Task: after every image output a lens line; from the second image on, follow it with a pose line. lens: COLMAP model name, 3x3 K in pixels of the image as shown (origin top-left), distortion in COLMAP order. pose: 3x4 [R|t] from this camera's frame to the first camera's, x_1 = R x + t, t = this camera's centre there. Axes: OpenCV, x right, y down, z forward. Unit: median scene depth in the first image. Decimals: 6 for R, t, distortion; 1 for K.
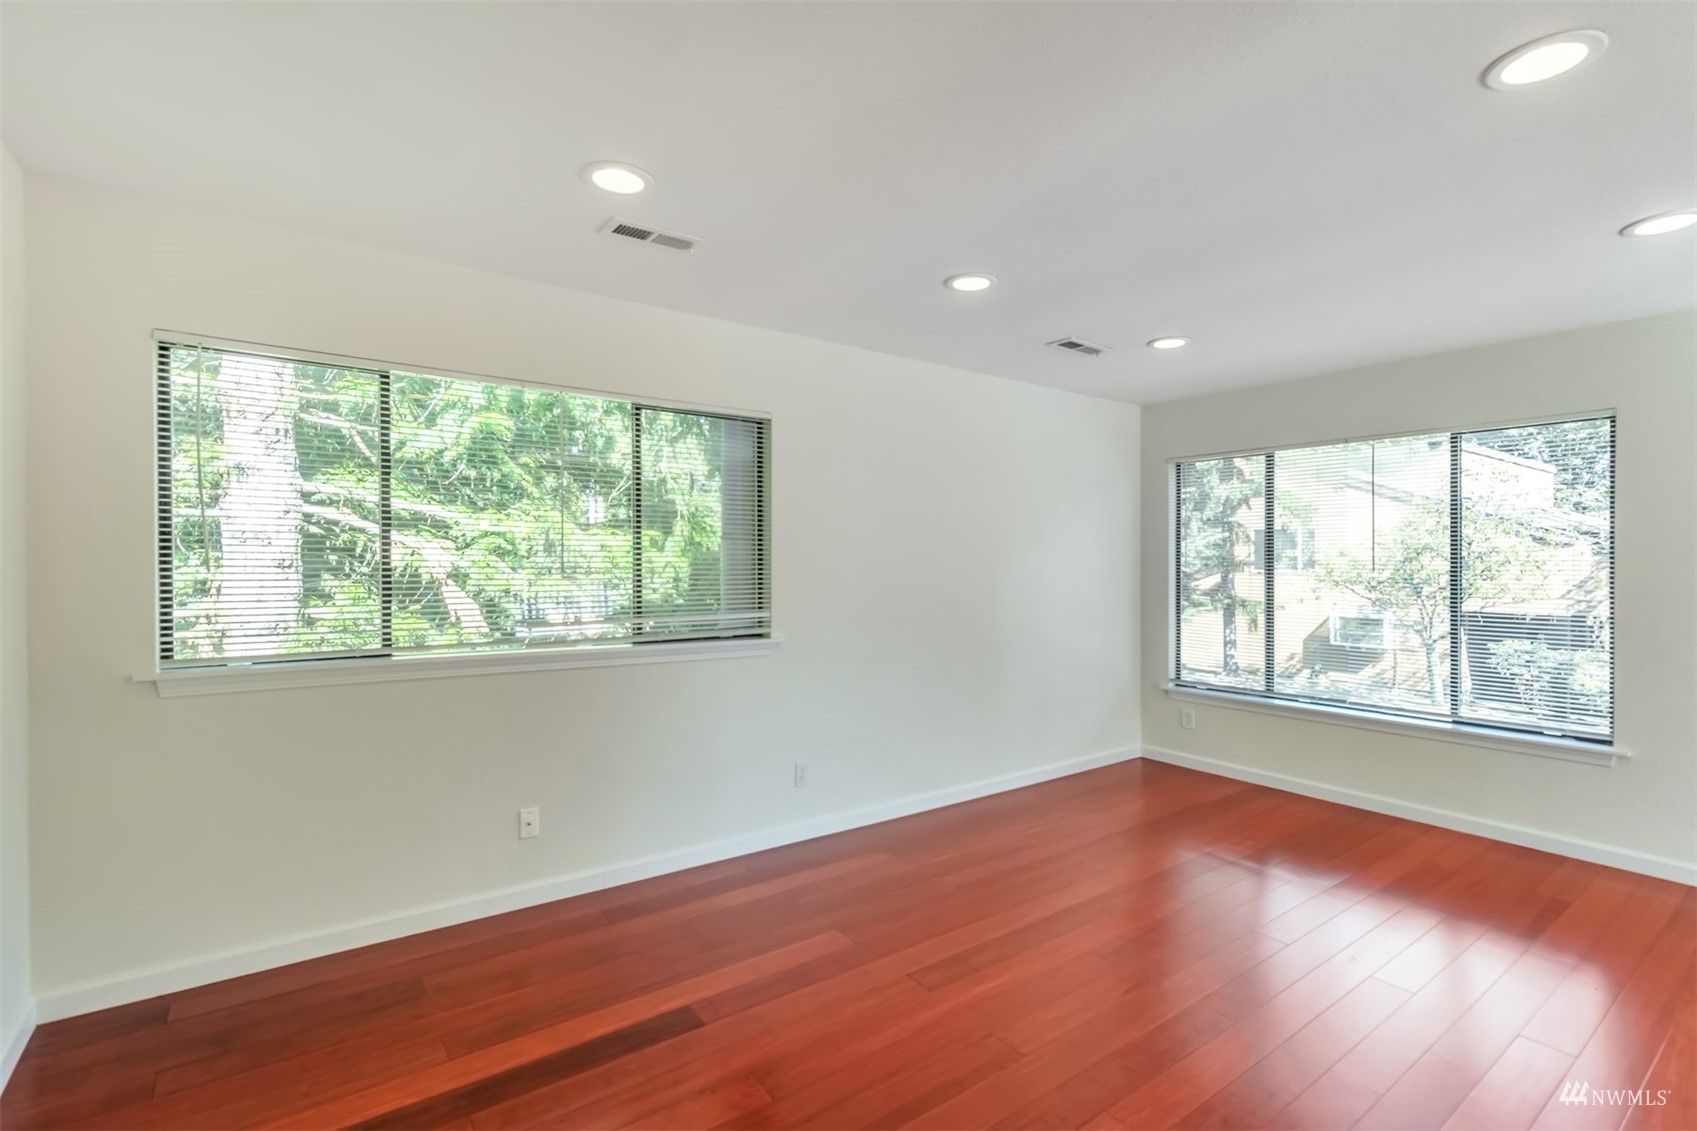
lens RADIAL K [[801.1, 0, 848.5], [0, 801.1, 565.5], [0, 0, 1]] dist [-0.000145, -0.000014]
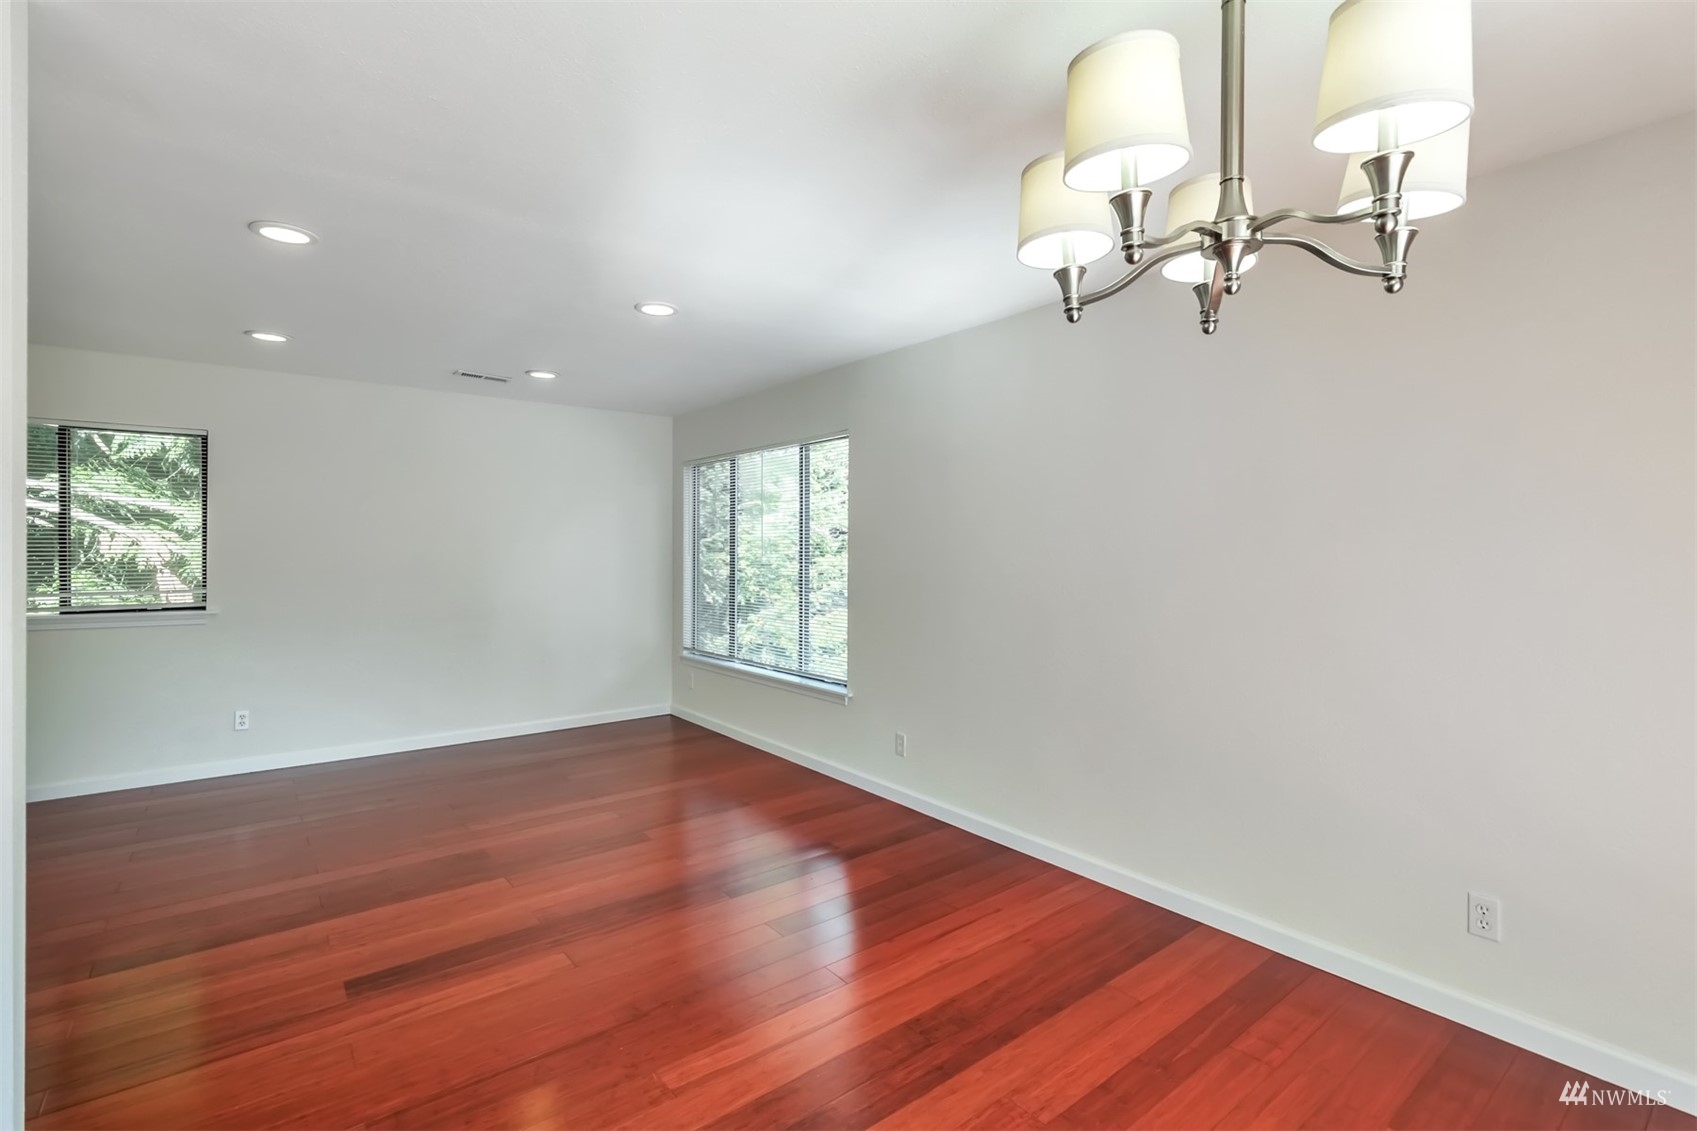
lens RADIAL K [[791.6, 0, 847.4], [0, 791.6, 551.9], [0, 0, 1]] dist [-0.001225, -0.000365]
pose [[0.999346, -0.002574, 0.036067, 0.585117], [0.002824, 0.999972, -0.006883, 0.008695], [-0.036048, 0.006980, 0.999326, -0.174945]]
